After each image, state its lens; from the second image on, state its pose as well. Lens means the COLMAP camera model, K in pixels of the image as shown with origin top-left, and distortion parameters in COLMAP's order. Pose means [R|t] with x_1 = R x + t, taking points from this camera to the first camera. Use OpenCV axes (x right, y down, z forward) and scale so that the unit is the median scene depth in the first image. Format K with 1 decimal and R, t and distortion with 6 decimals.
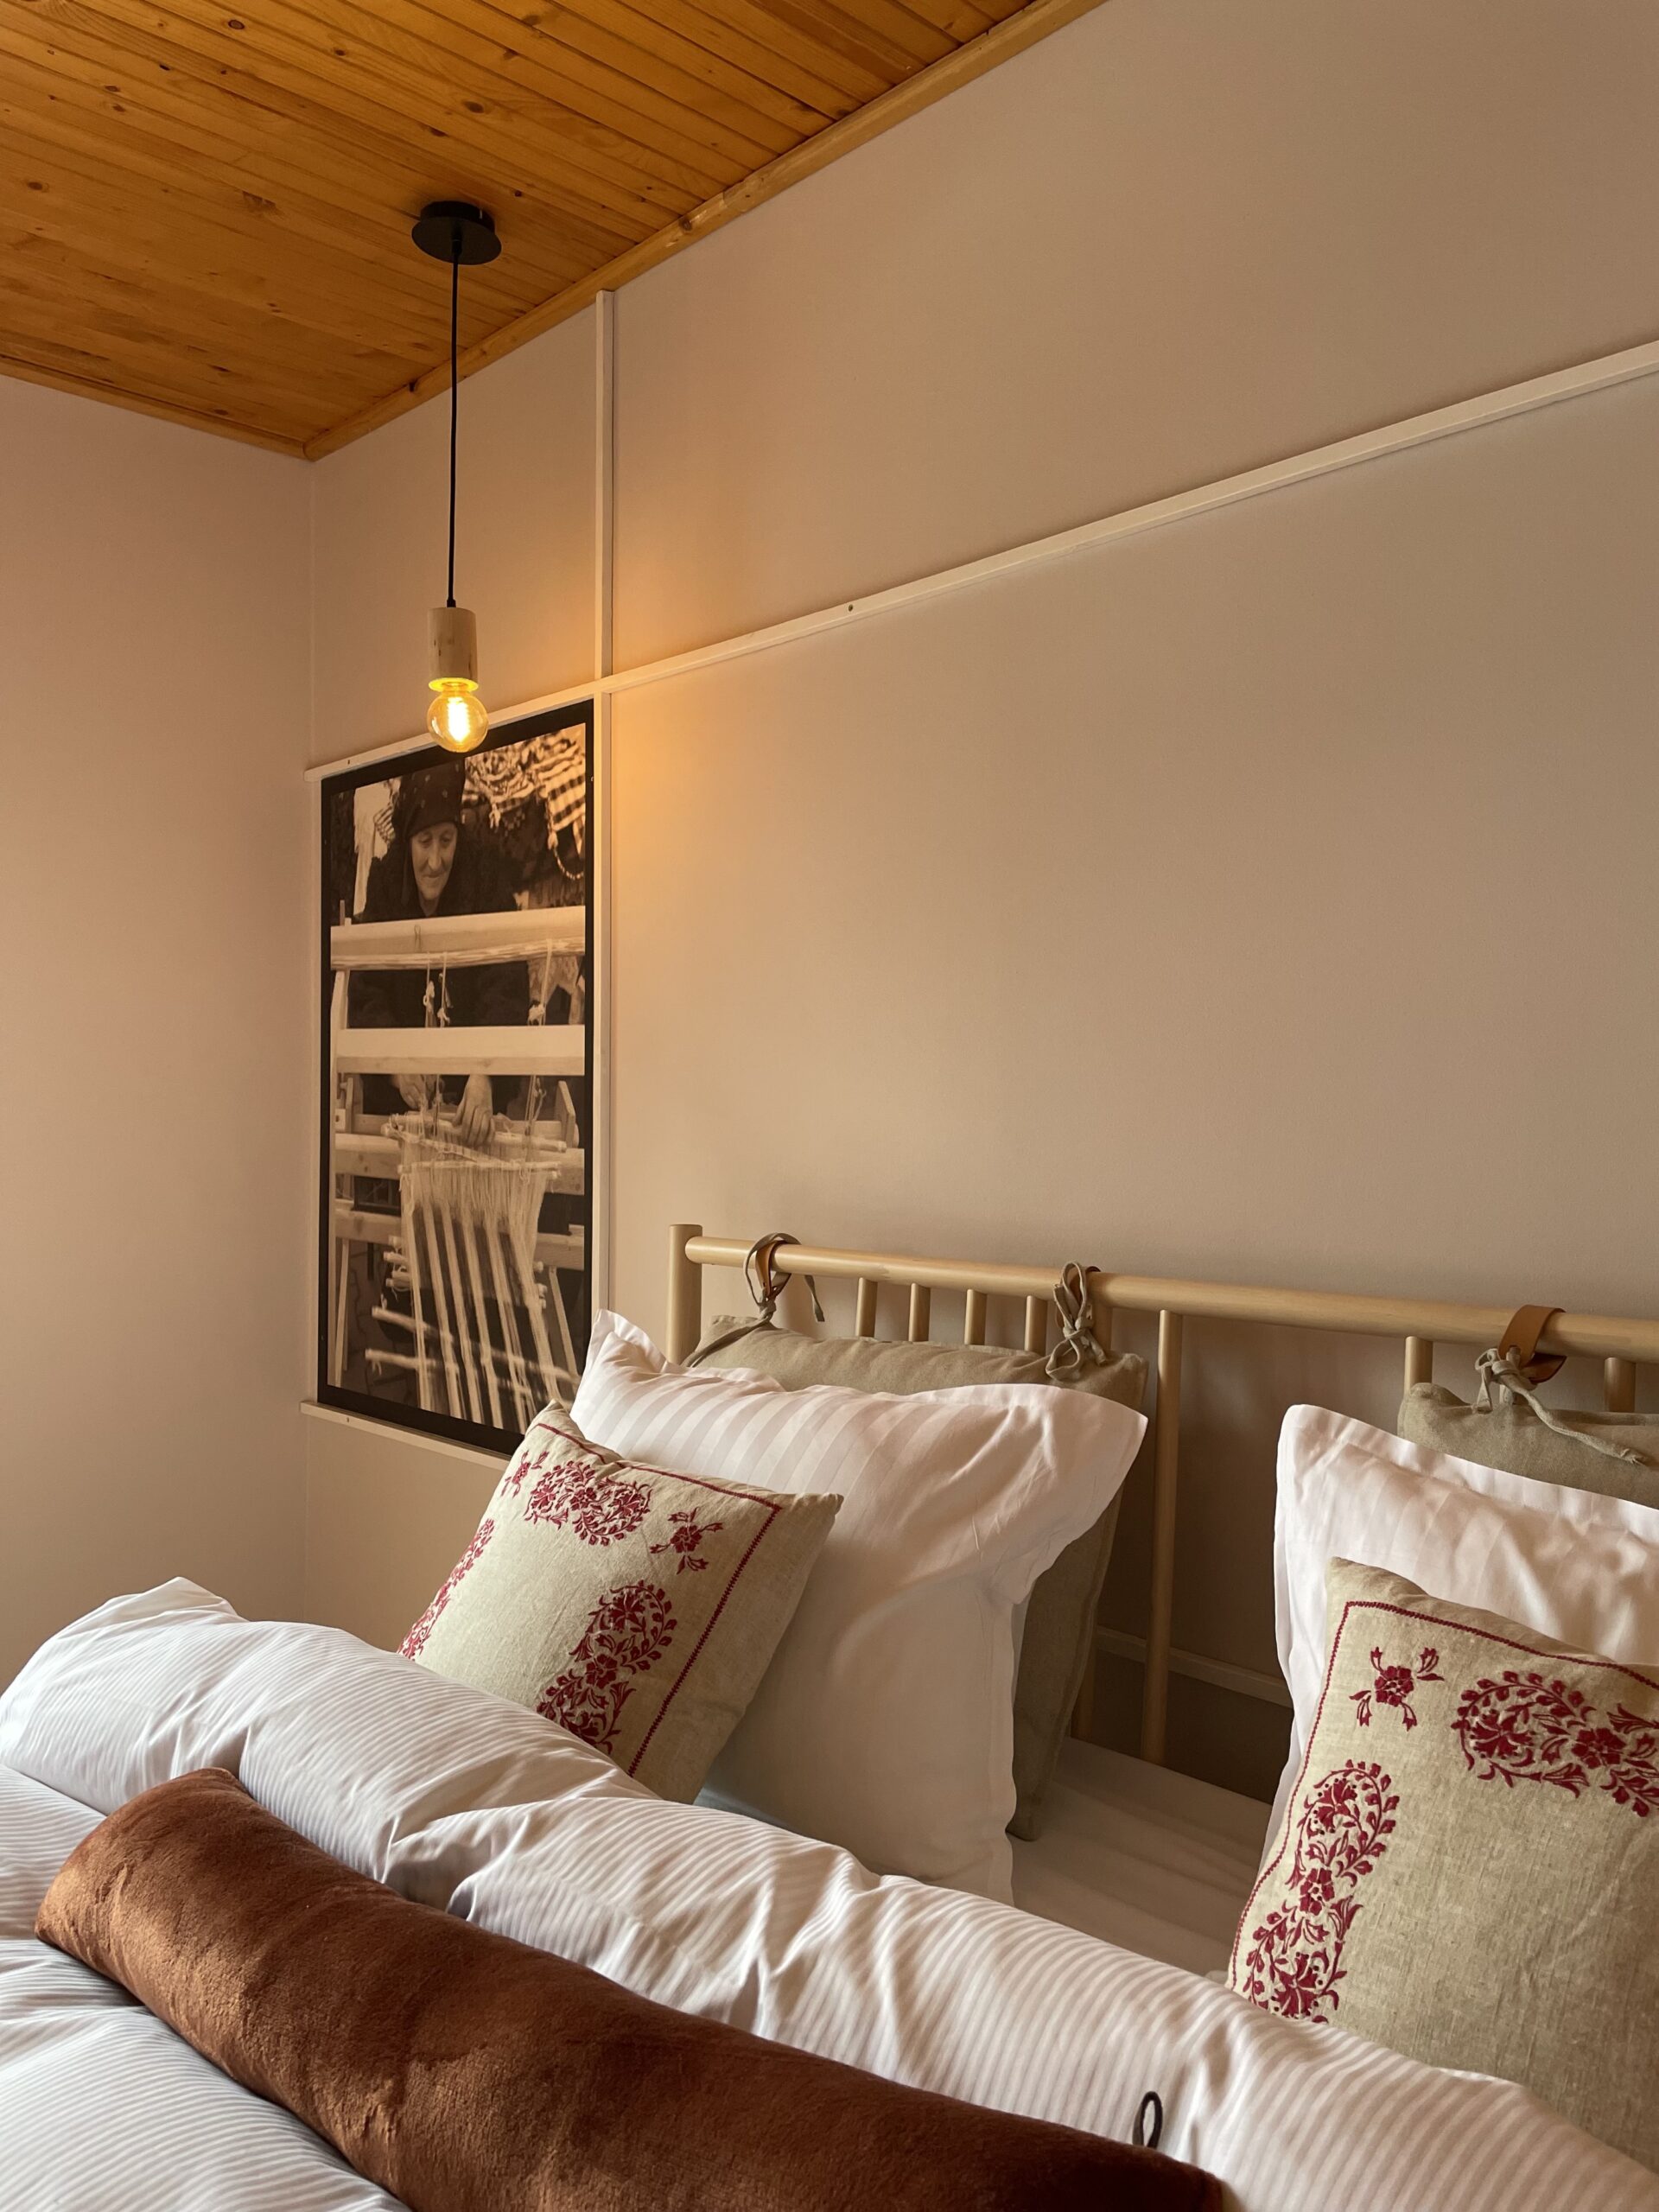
lens RADIAL K [[1668.0, 0, 838.9], [0, 1668.0, 1099.1], [0, 0, 1]] dist [0.005091, -0.000184]
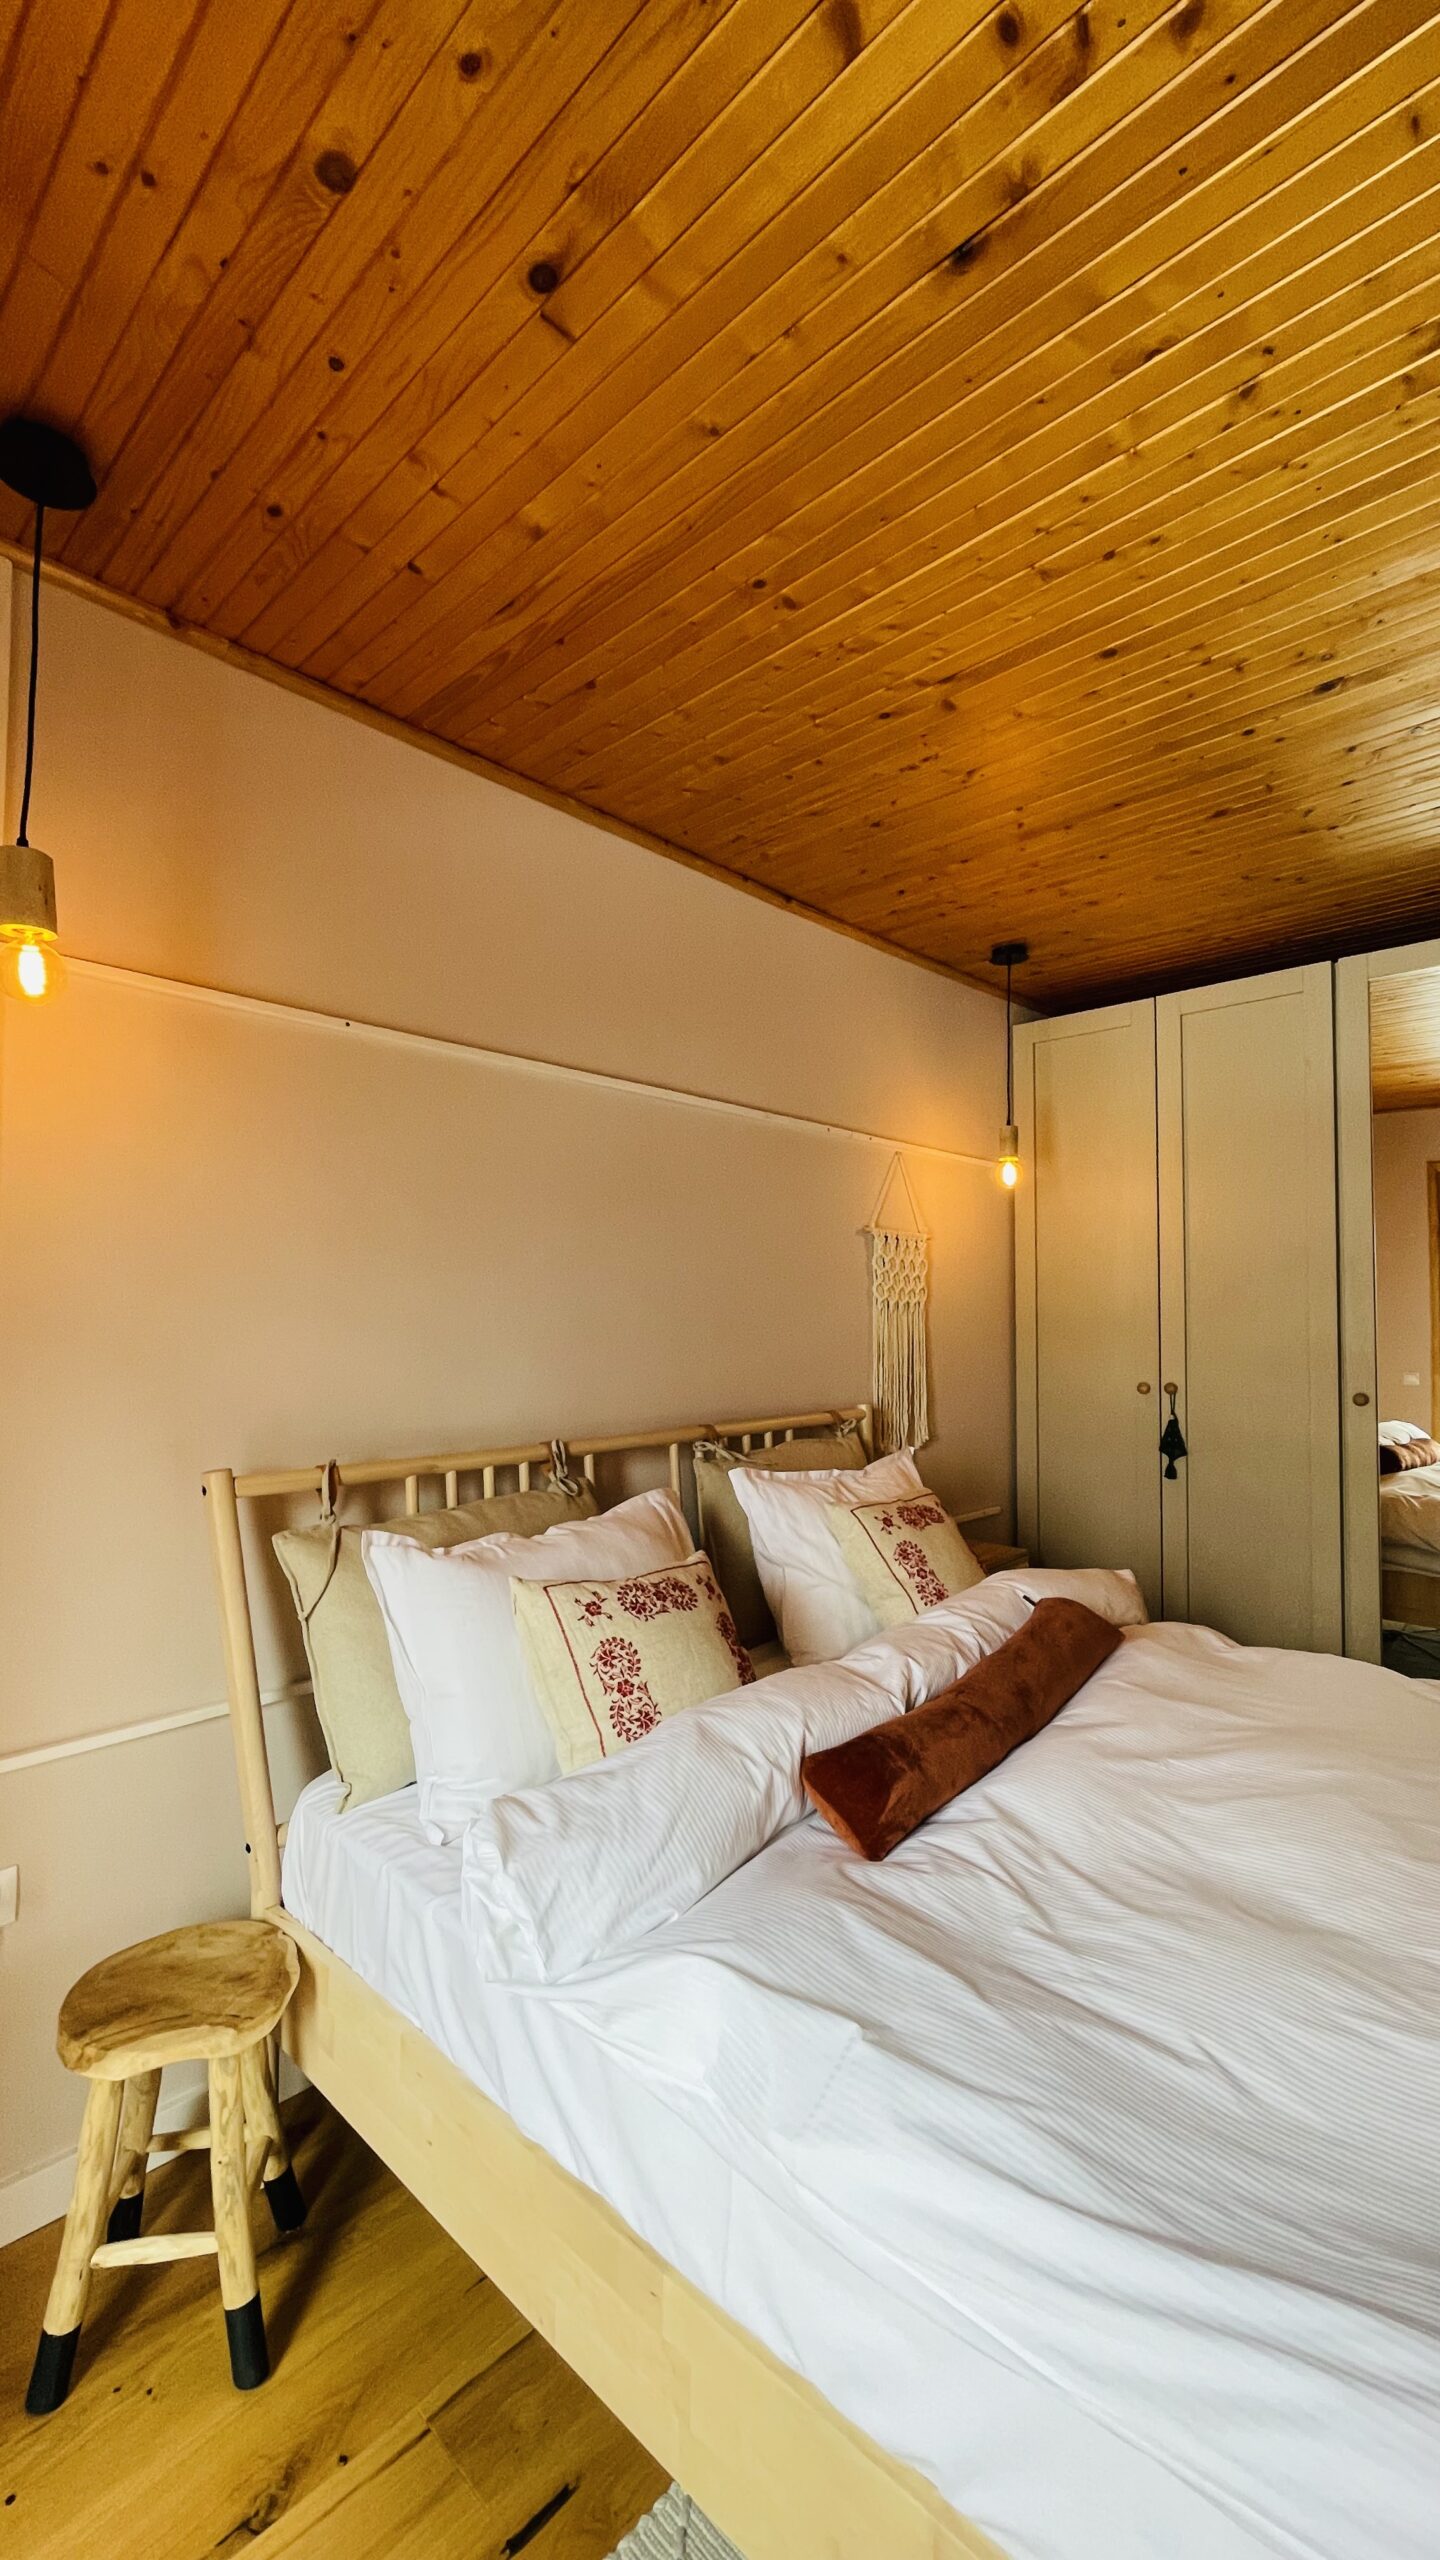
lens RADIAL K [[1045.7, 0, 733.2], [0, 1045.7, 1281.9], [0, 0, 1]] dist [-0.004486, 0.000669]
pose [[-0.055350, 0.023560, 0.998189, -1.346535], [-0.011645, 0.999638, -0.024240, -0.074101], [-0.998399, -0.012966, -0.055055, 1.037499]]
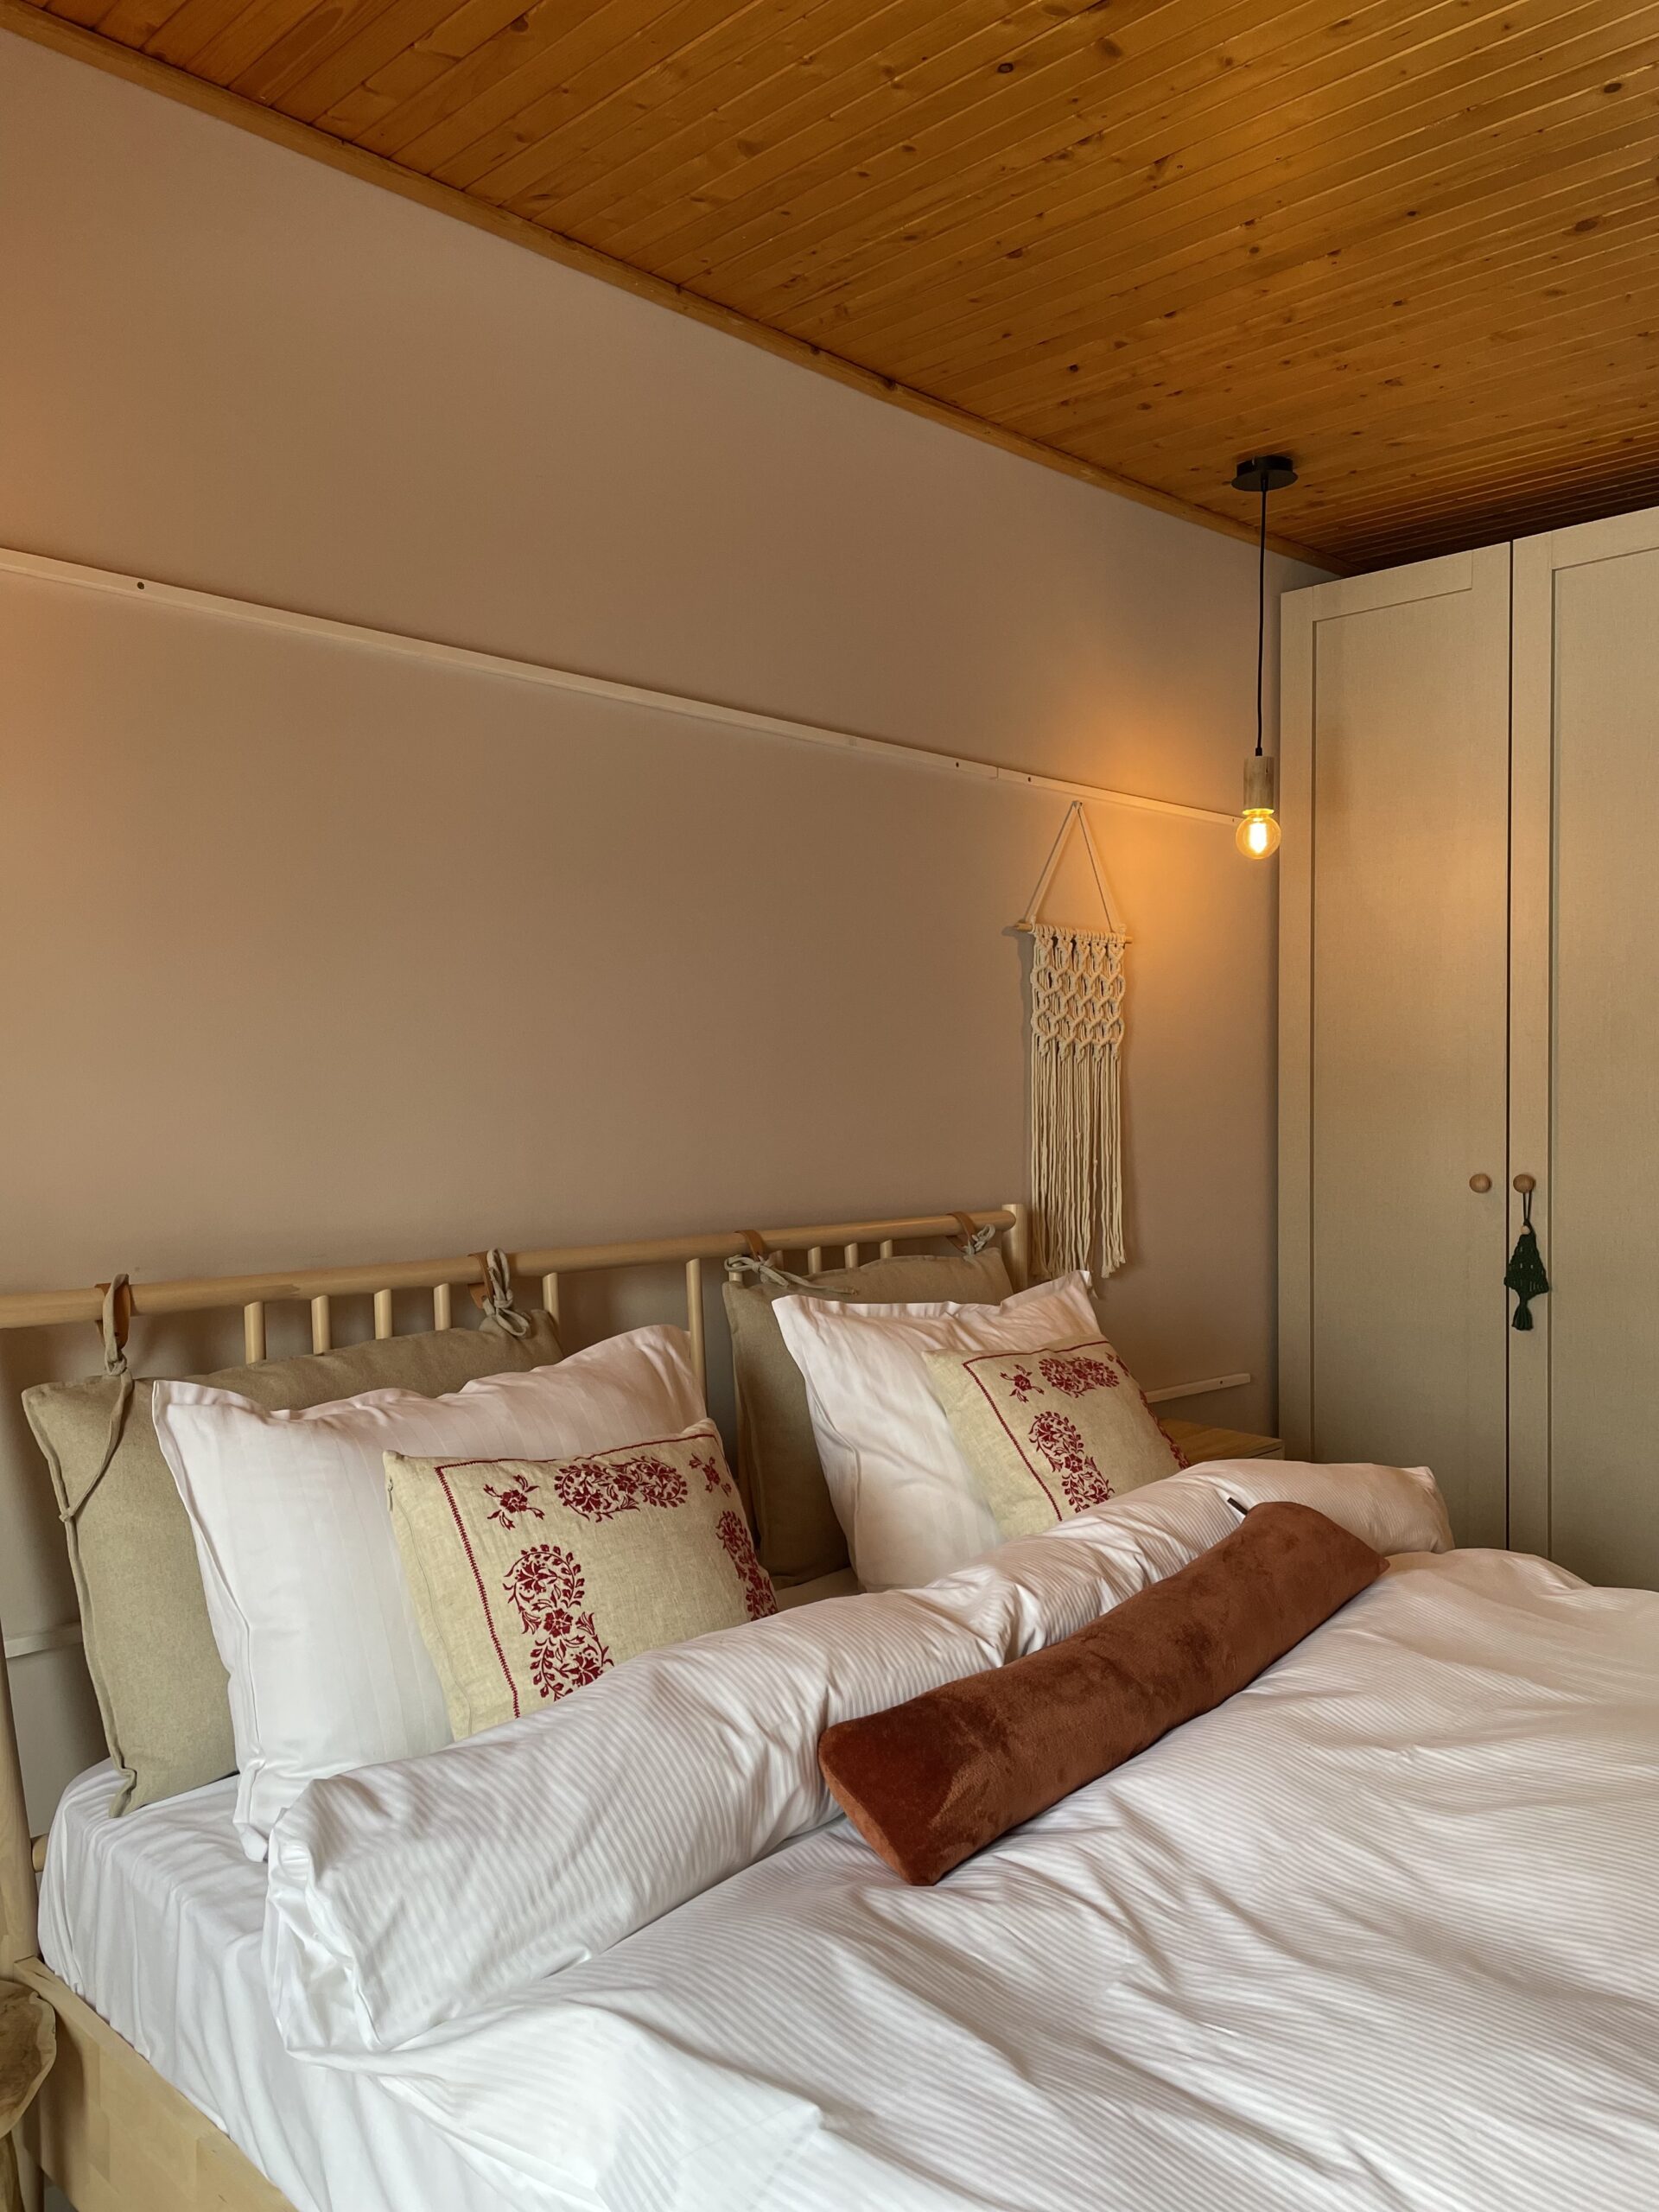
lens RADIAL K [[1682.2, 0, 849.5], [0, 1682.2, 1091.1], [0, 0, 1]] dist [0.087037, -0.113578]
pose [[-0.028566, -0.012385, 0.999515, -1.381359], [-0.011948, 0.999856, 0.012048, -0.048370], [-0.999520, -0.011598, -0.028710, 0.926918]]
